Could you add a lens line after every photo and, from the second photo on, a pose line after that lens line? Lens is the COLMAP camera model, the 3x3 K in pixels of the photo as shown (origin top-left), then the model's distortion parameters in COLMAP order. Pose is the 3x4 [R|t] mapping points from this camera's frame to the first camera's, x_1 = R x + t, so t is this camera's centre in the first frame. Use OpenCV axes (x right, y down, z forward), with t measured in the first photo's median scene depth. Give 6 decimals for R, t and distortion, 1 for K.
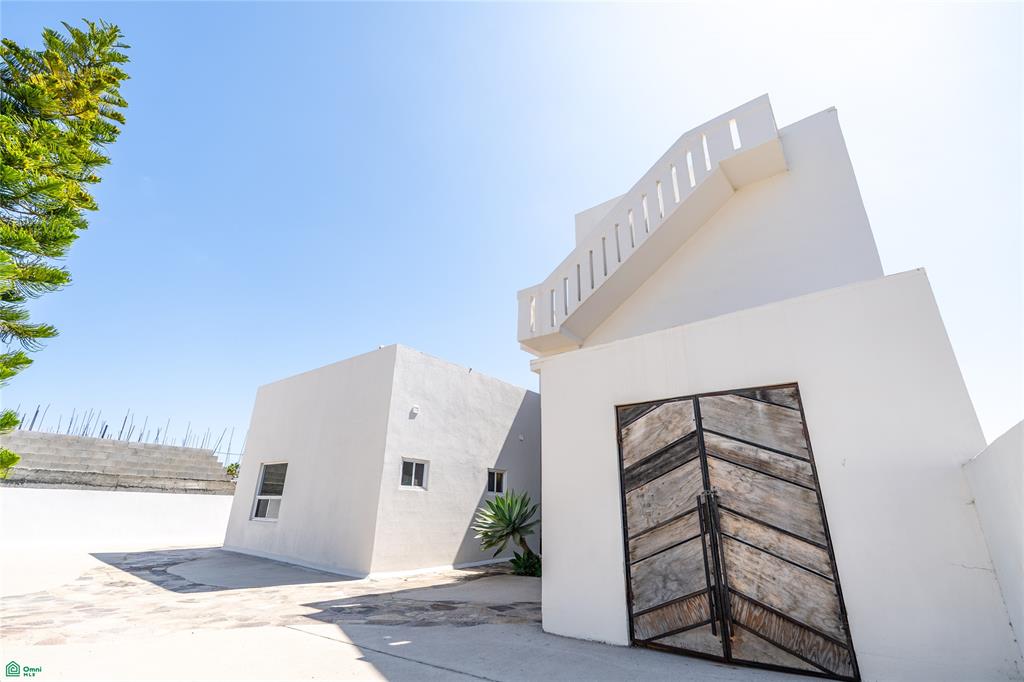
lens RADIAL K [[452.4, 0, 512.0], [0, 452.4, 341.0], [0, 0, 1]] dist [-0.003302, 0.000166]
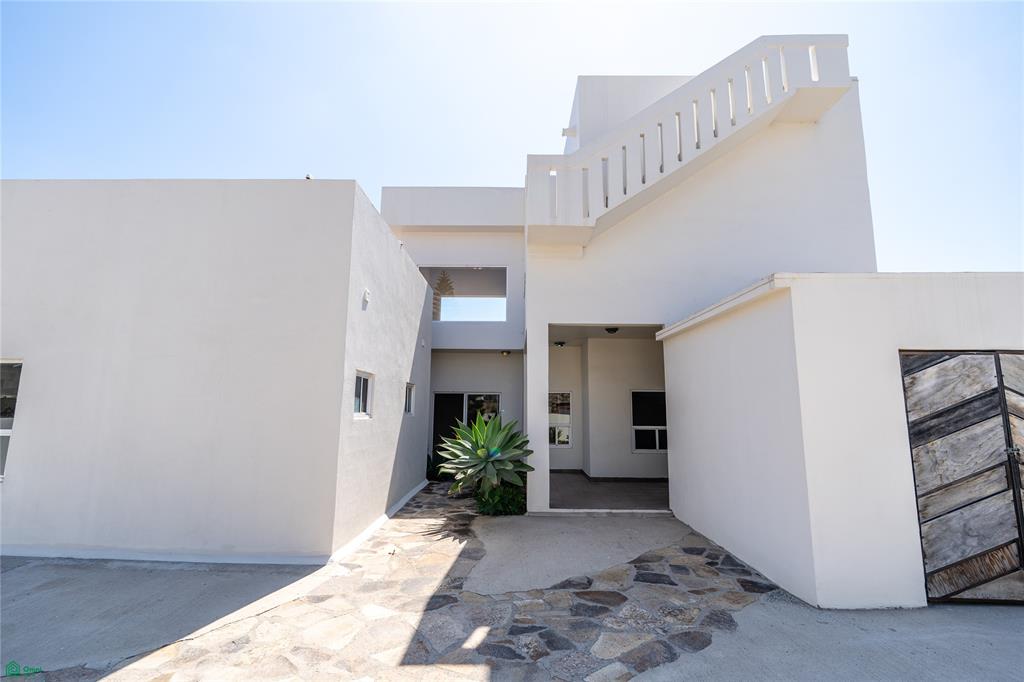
lens RADIAL K [[452.4, 0, 512.0], [0, 452.4, 341.0], [0, 0, 1]] dist [-0.003302, 0.000166]
pose [[0.789466, 0.072307, 0.609520, -0.989794], [-0.208983, 0.965370, 0.156160, 0.166042], [-0.577121, -0.250662, 0.777238, 0.863108]]
